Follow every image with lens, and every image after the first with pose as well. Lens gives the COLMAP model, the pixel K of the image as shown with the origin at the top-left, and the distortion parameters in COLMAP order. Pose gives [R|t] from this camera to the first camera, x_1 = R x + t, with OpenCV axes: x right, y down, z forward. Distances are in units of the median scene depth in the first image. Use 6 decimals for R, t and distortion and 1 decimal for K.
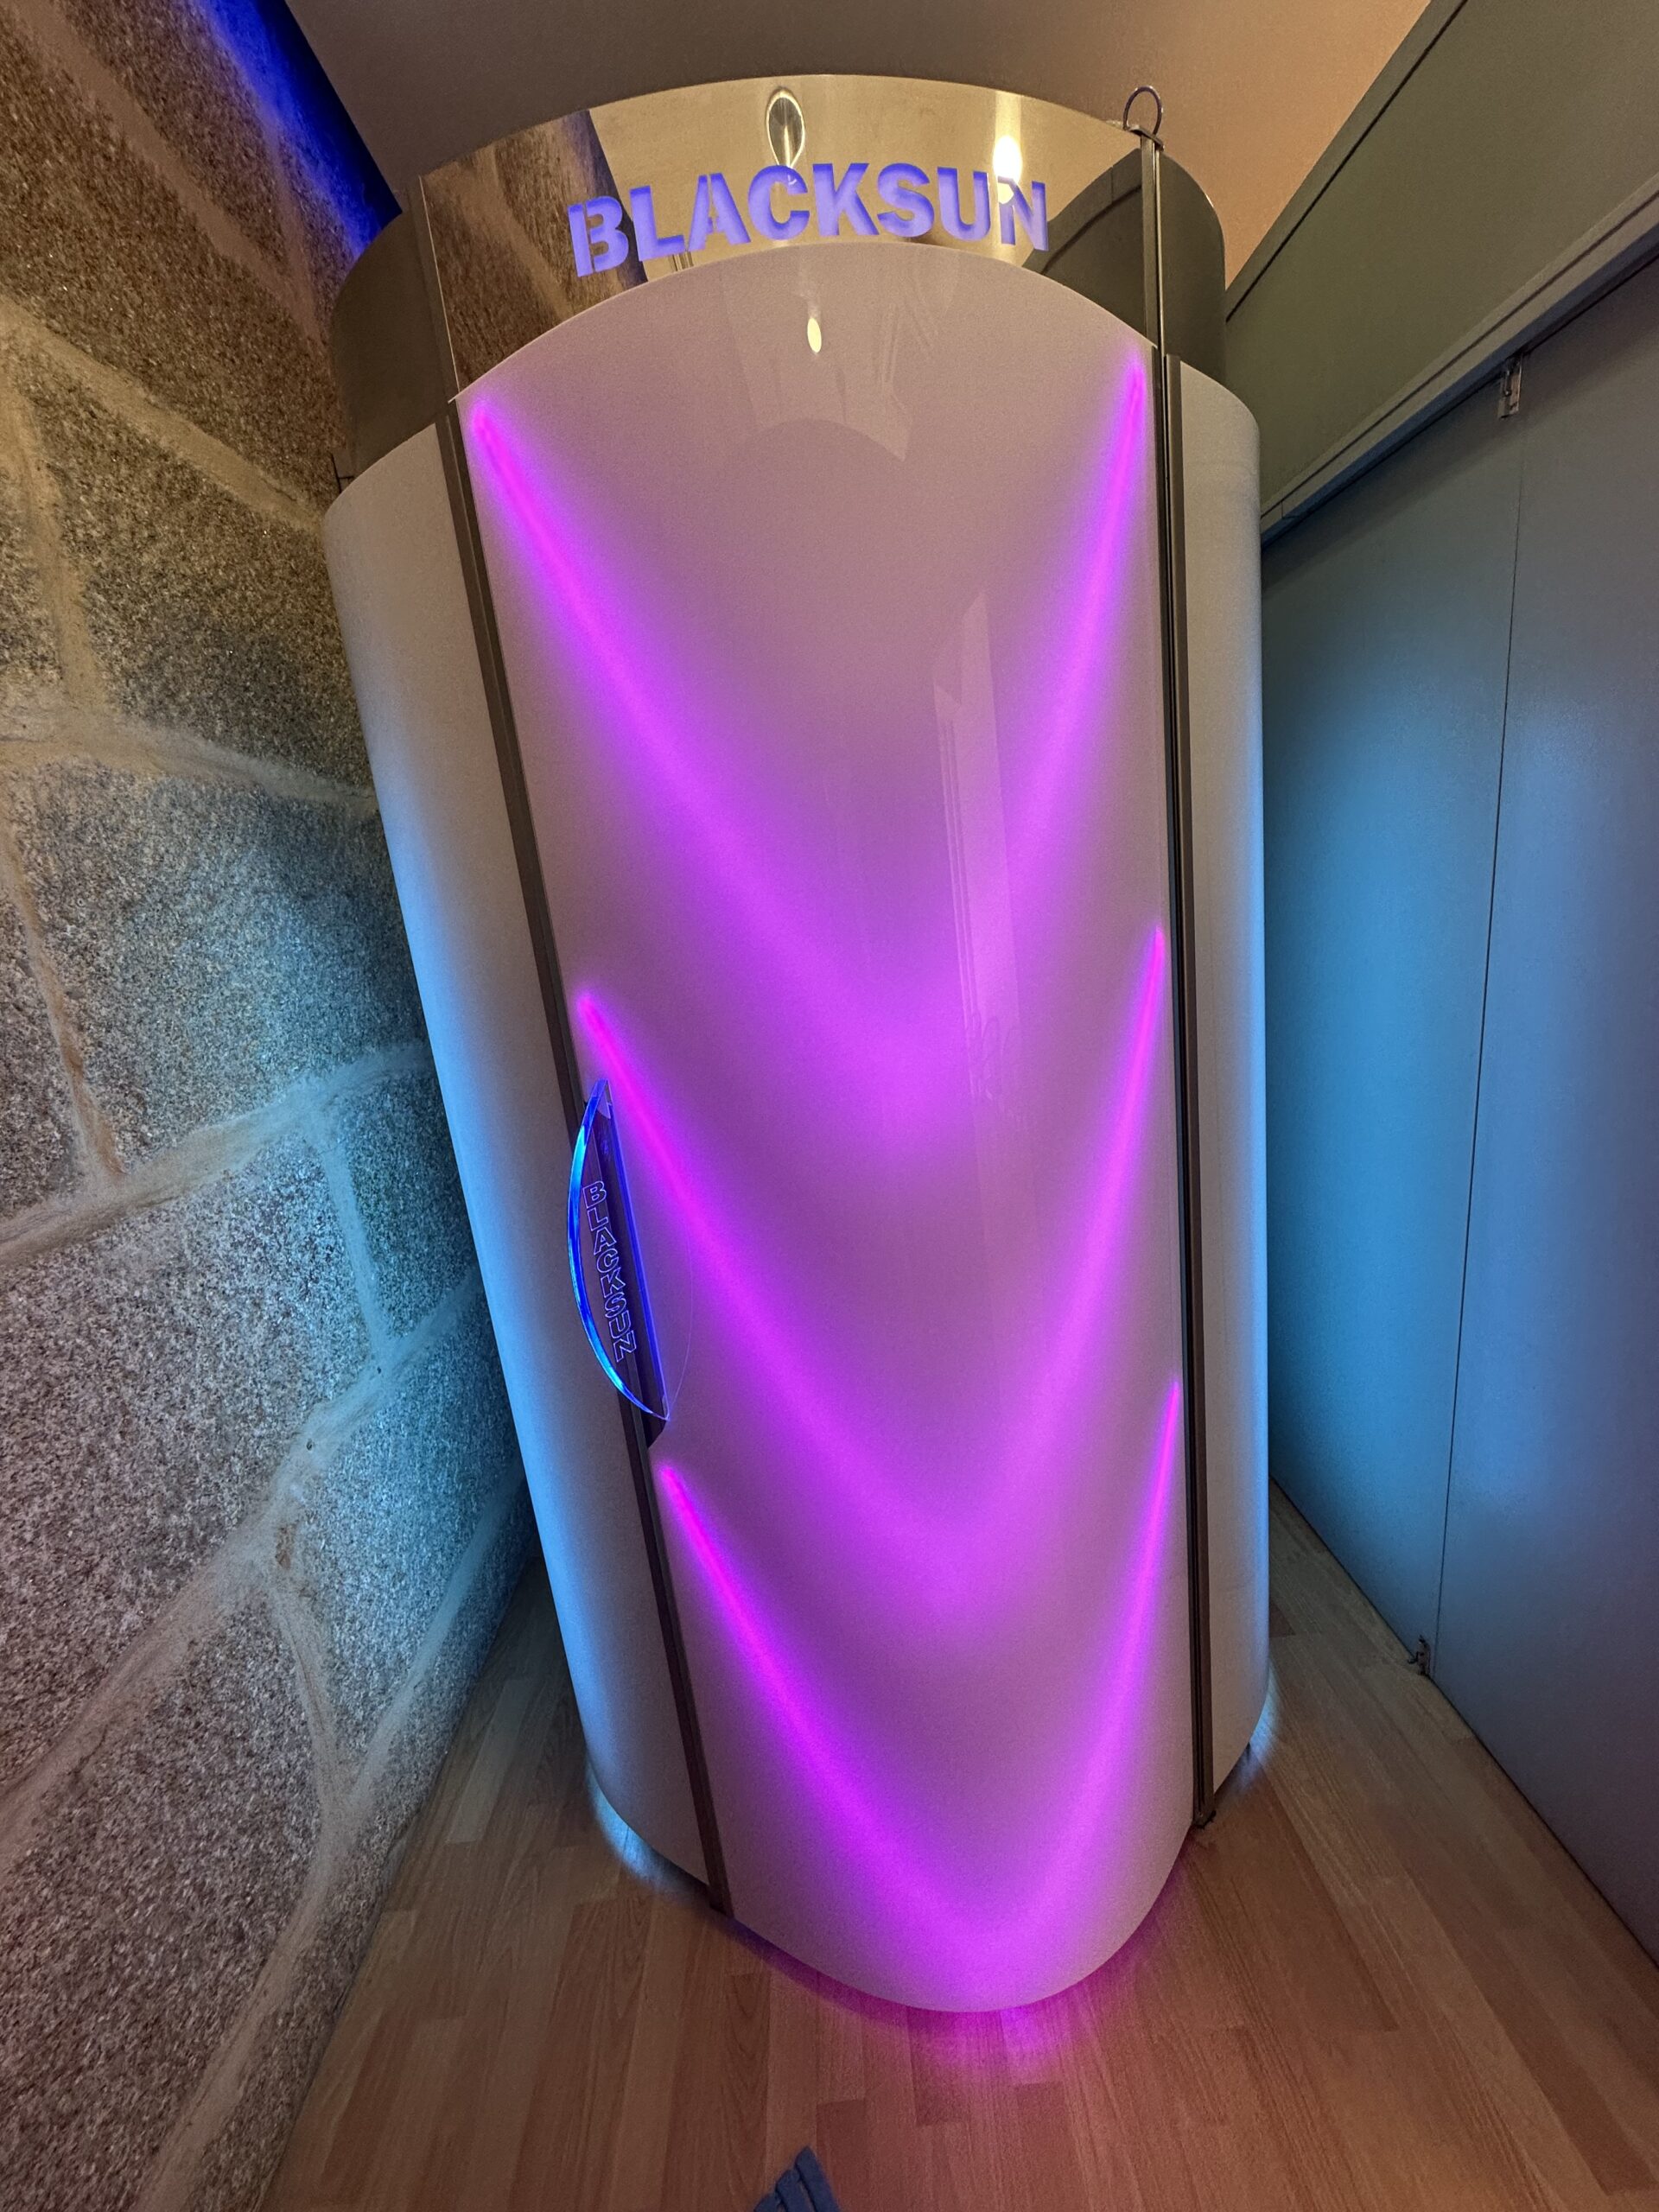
lens RADIAL K [[882.1, 0, 831.0], [0, 882.1, 1101.0], [0, 0, 1]] dist [-0.001321, 0.000280]
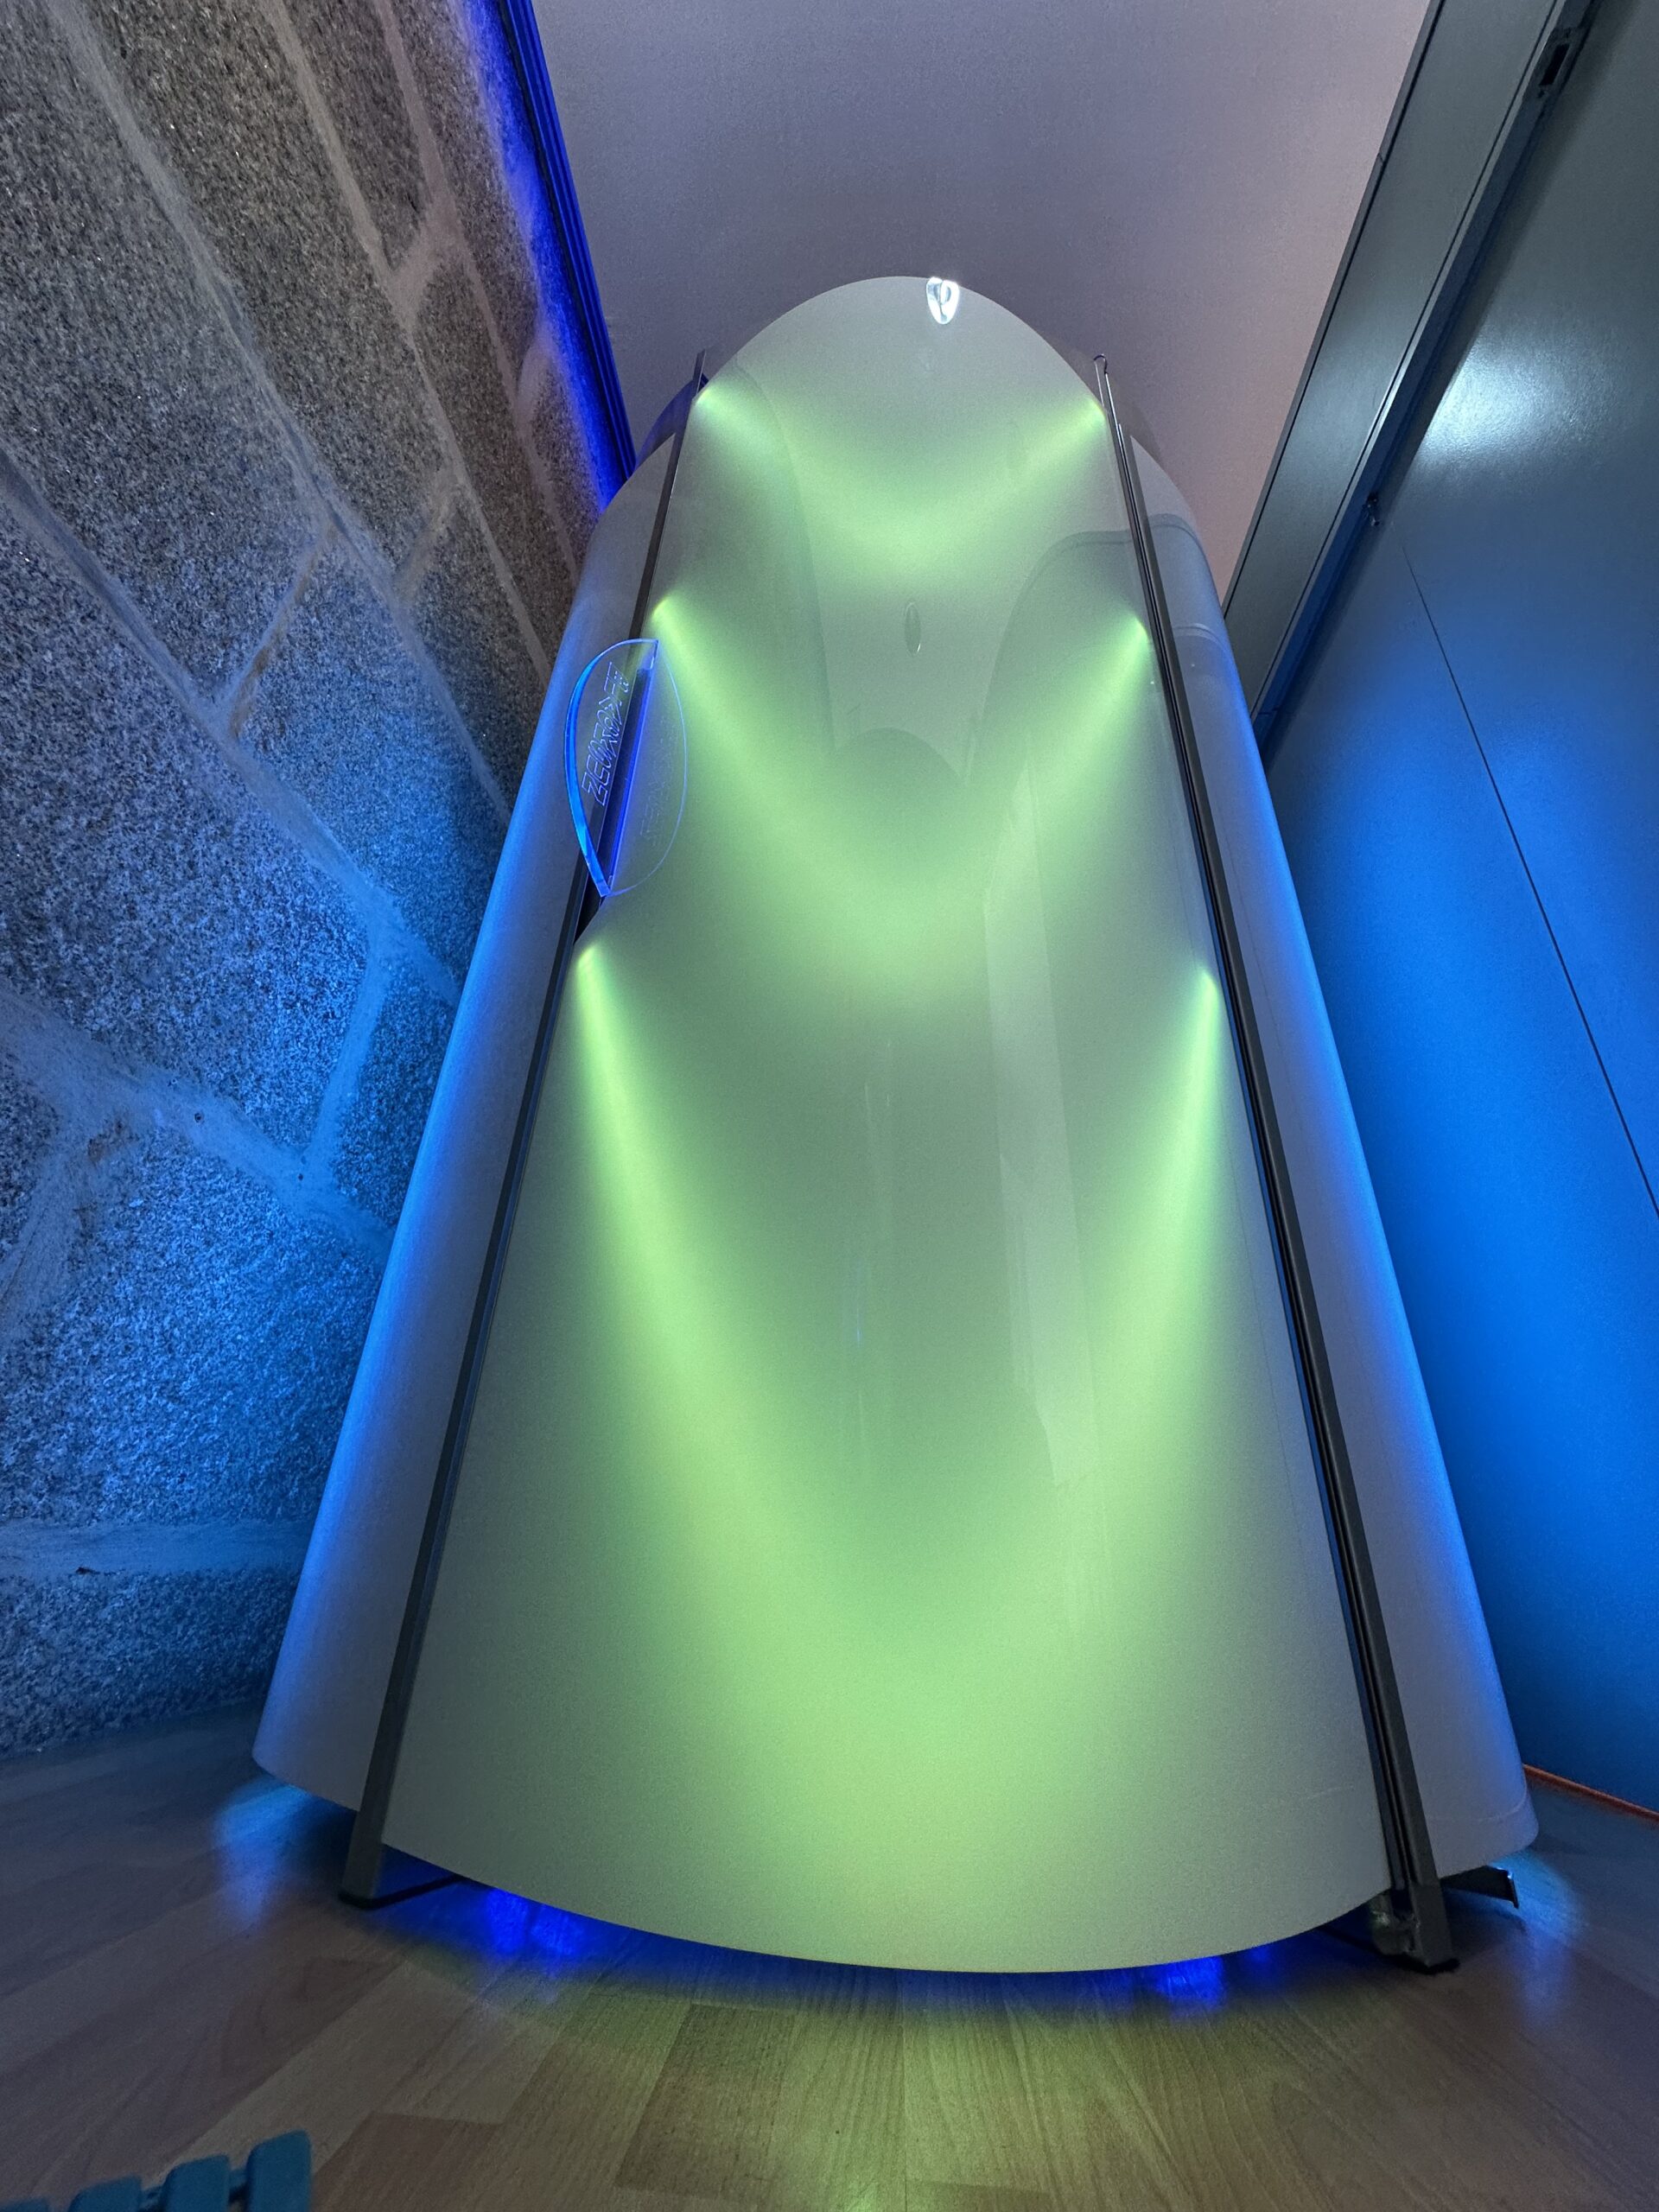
lens RADIAL K [[881.6, 0, 831.0], [0, 881.6, 1101.4], [0, 0, 1]] dist [-0.001819, 0.000470]
pose [[0.983407, 0.095702, -0.154113, 0.194711], [-0.172344, 0.758064, -0.628996, 1.043703], [0.056632, 0.645120, 0.761980, 0.466299]]
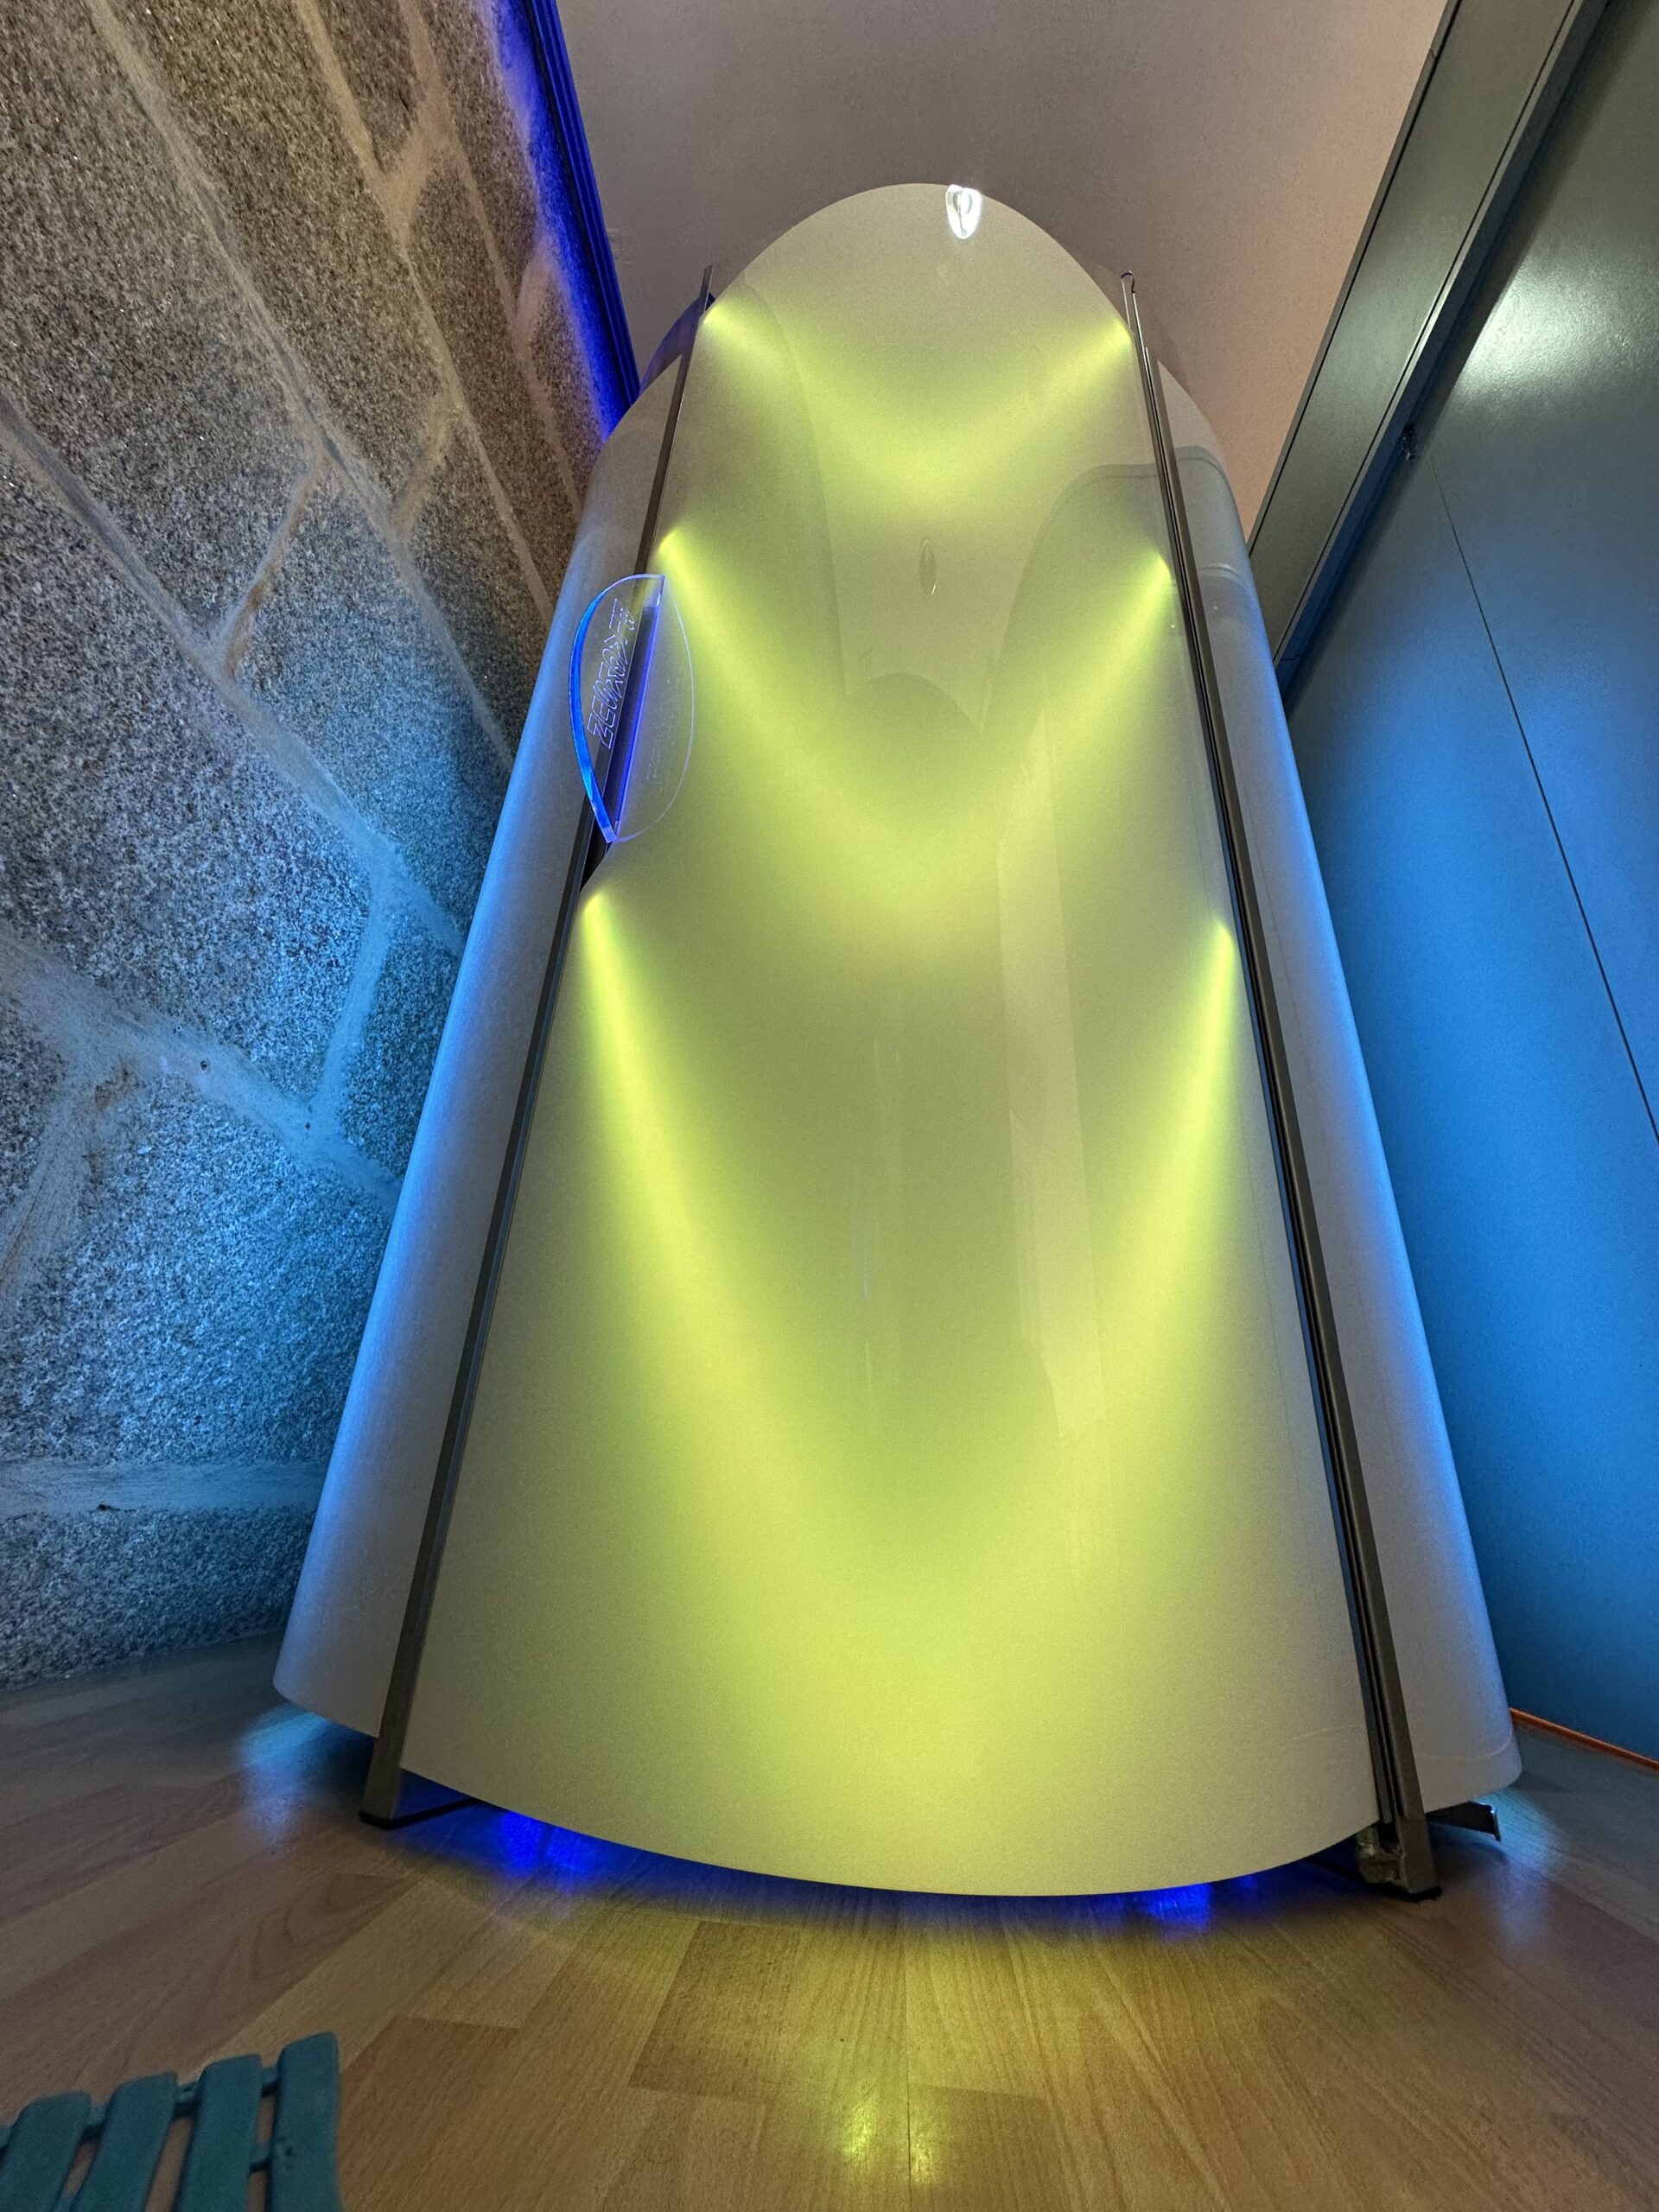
lens RADIAL K [[881.6, 0, 831.0], [0, 881.6, 1101.4], [0, 0, 1]] dist [-0.001819, 0.000470]
pose [[0.981837, 0.111732, -0.153336, 0.189656], [-0.181650, 0.786895, -0.589745, 1.043632], [0.054766, 0.606887, 0.792899, 0.473088]]
